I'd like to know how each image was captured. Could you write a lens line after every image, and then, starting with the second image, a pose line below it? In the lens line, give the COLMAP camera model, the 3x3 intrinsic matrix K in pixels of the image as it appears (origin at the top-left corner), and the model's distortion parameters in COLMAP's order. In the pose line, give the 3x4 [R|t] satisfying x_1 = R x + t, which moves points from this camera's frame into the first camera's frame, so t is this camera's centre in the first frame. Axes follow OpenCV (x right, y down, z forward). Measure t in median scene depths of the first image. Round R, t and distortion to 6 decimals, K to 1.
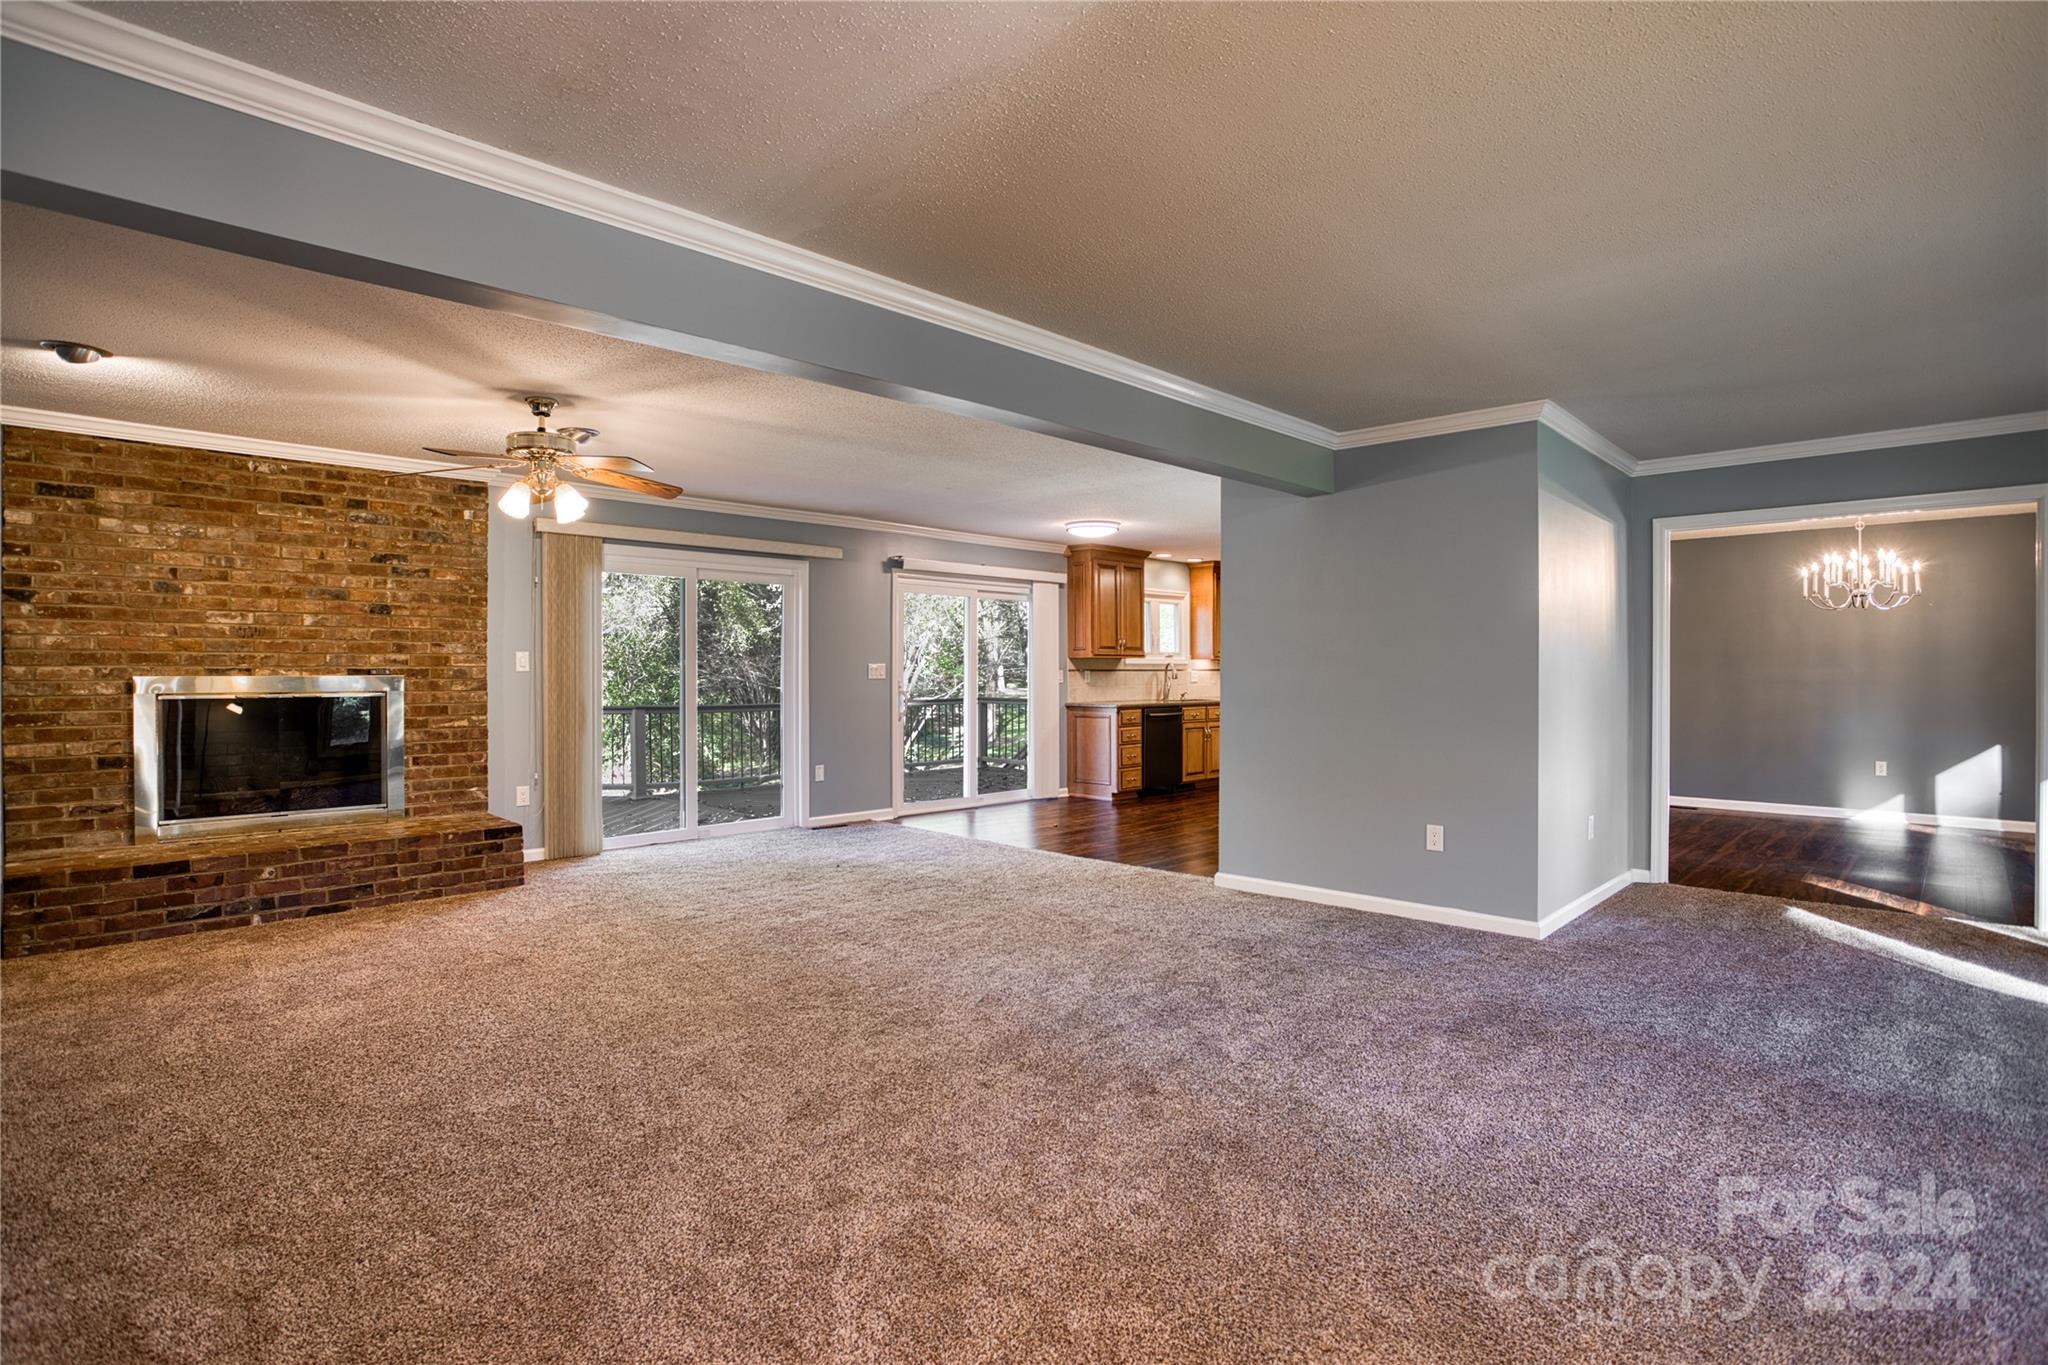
lens RADIAL K [[998.0, 0, 1019.7], [0, 998.0, 672.1], [0, 0, 1]] dist [-0.096651, 0.041091]
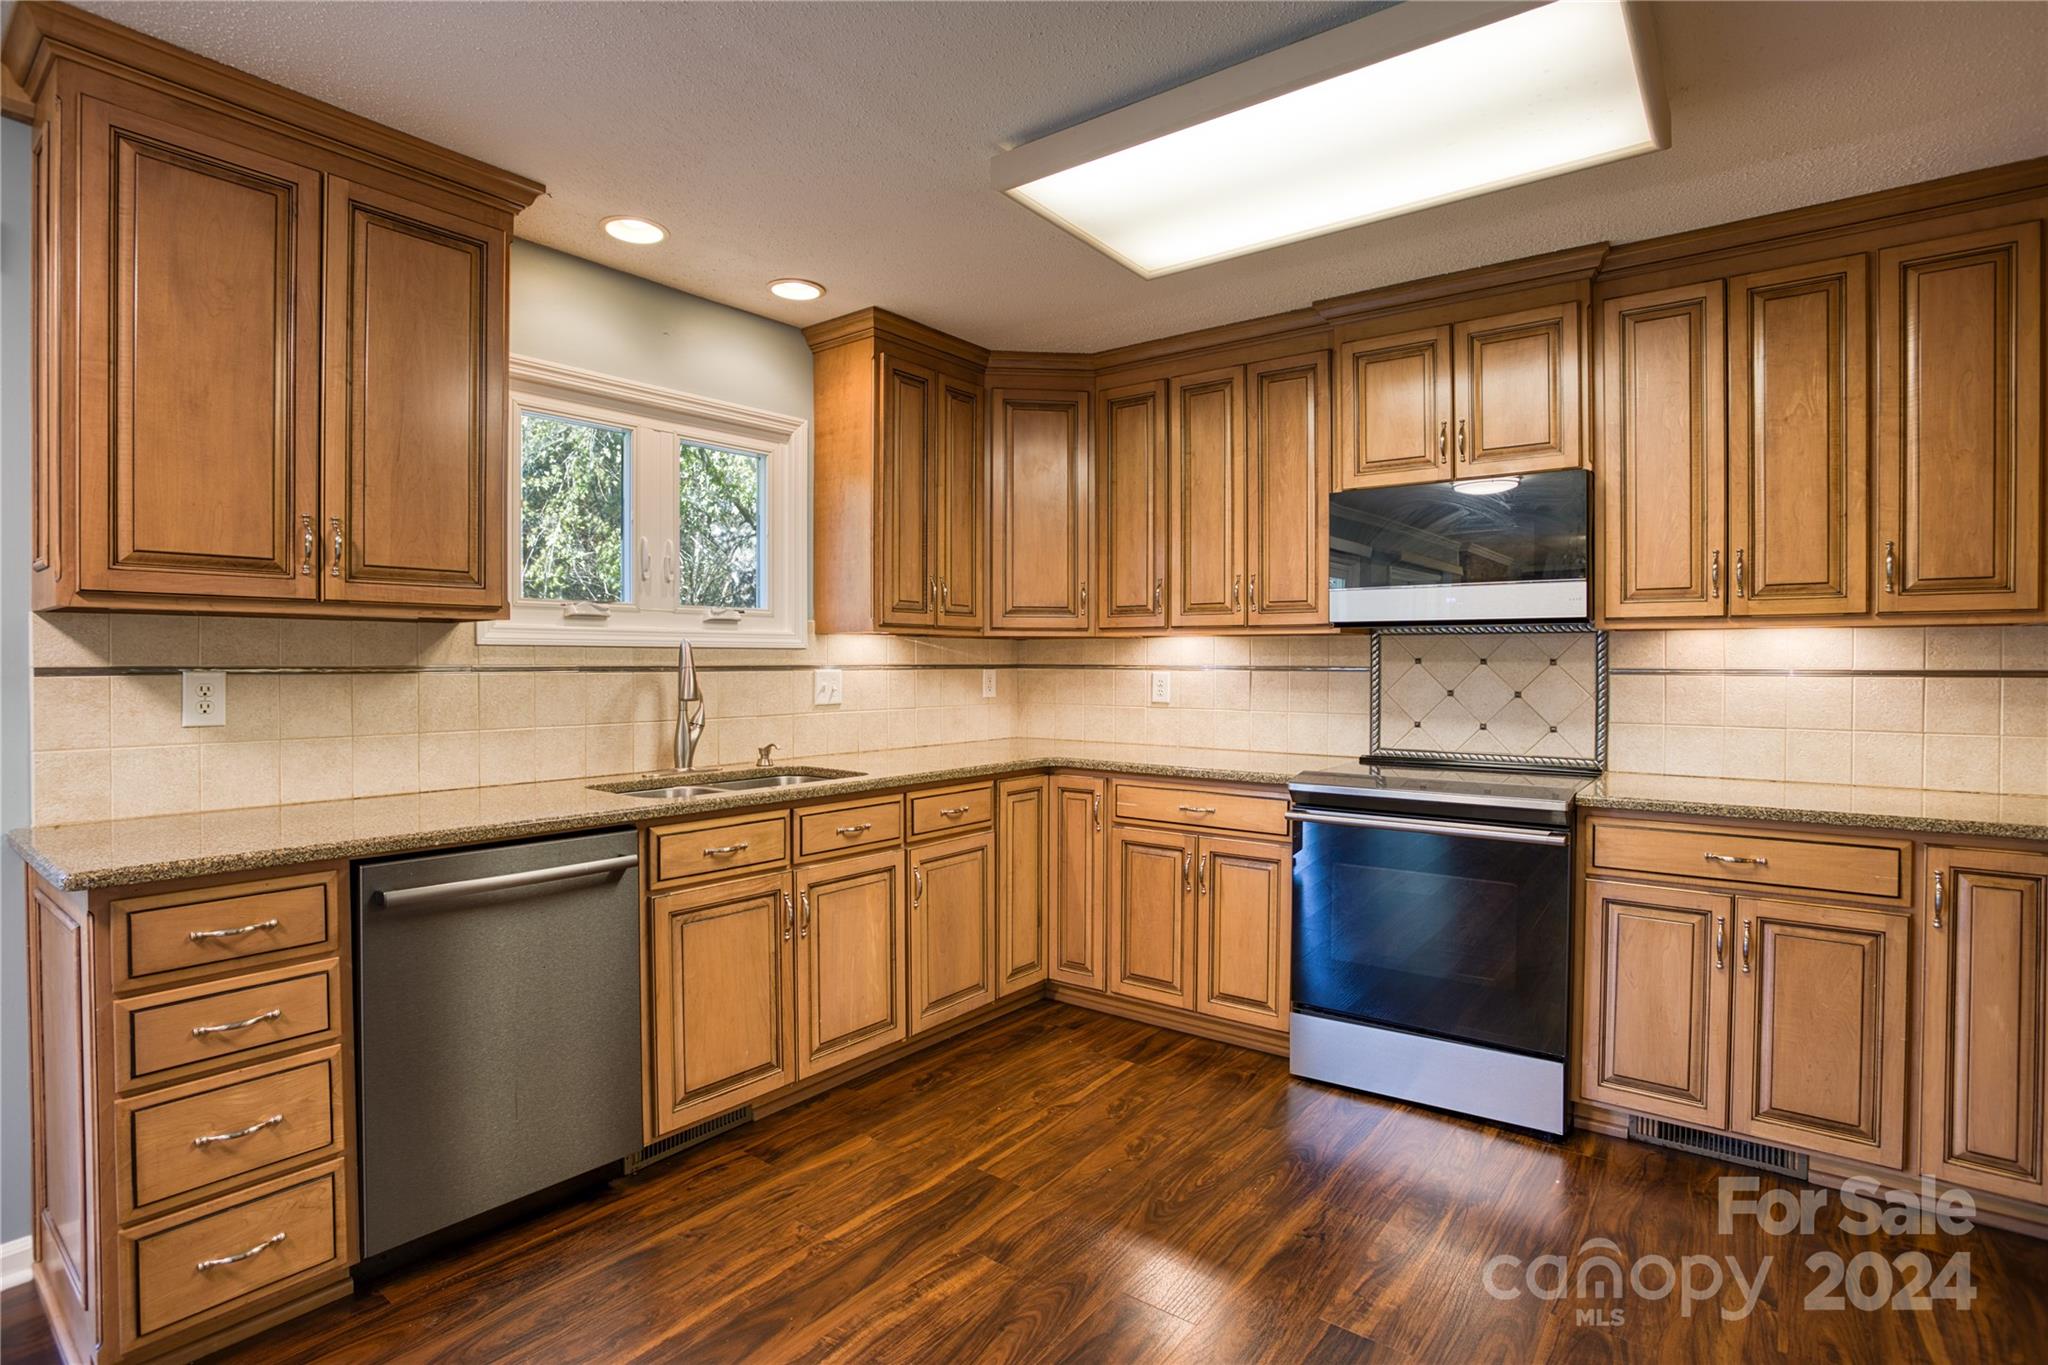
lens RADIAL K [[998.0, 0, 1019.7], [0, 998.0, 672.1], [0, 0, 1]] dist [-0.096651, 0.041091]
pose [[0.993714, -0.001154, 0.111939, 0.222427], [0.000589, 0.999987, 0.005078, -0.002332], [-0.111944, -0.004980, 0.993702, 0.752459]]
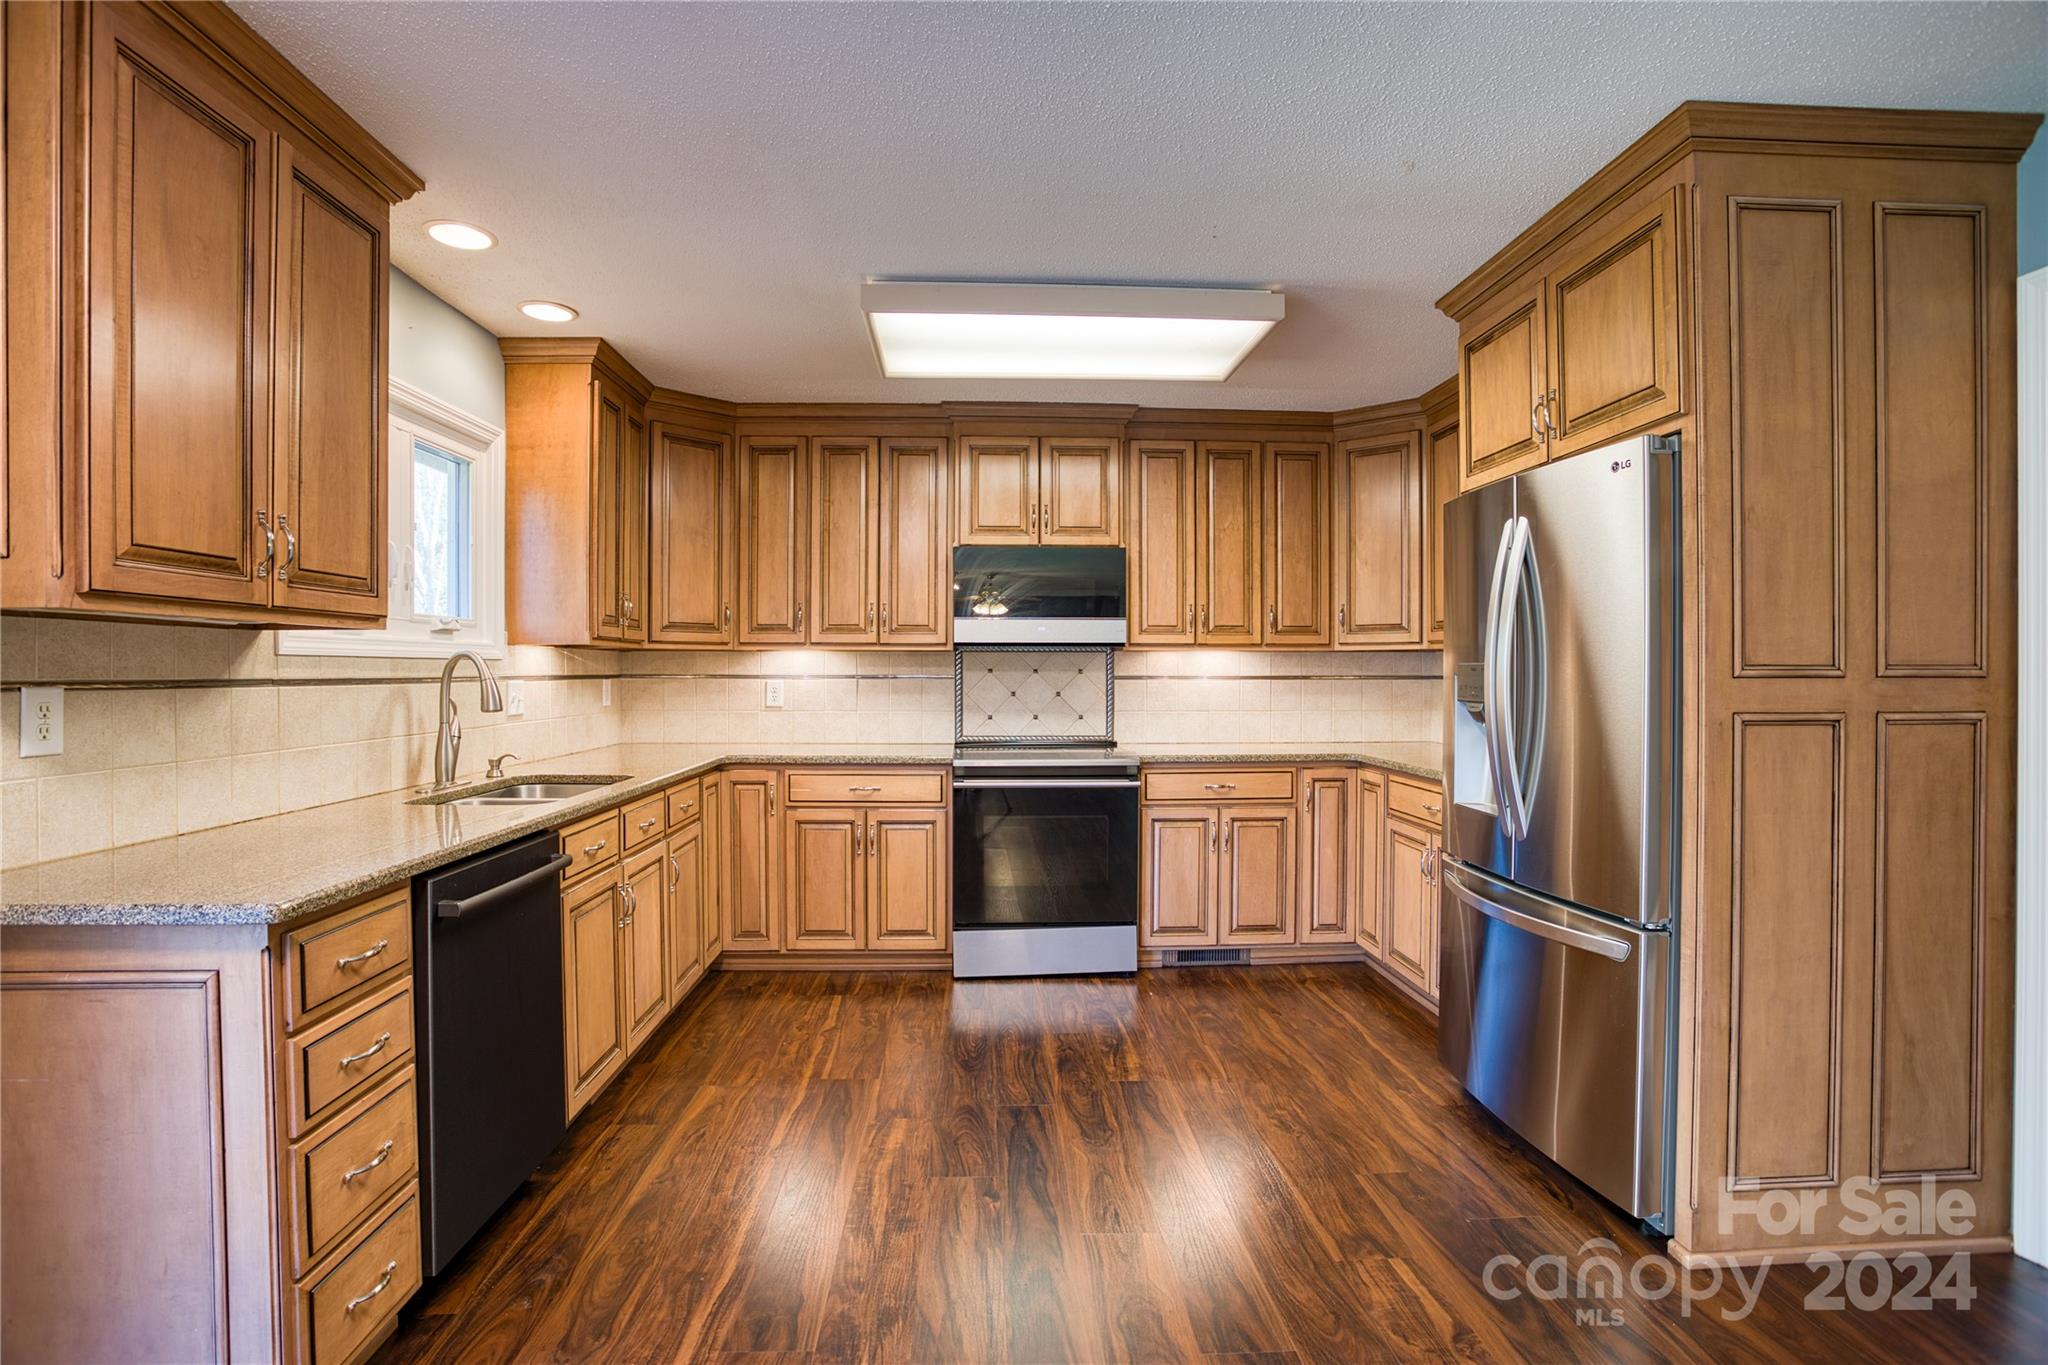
lens RADIAL K [[998.0, 0, 1019.7], [0, 998.0, 672.1], [0, 0, 1]] dist [-0.096651, 0.041091]
pose [[0.681480, -0.002358, 0.731833, 0.062729], [0.004463, 0.999990, -0.000934, -0.003261], [-0.731823, 0.003902, 0.681483, 0.741772]]
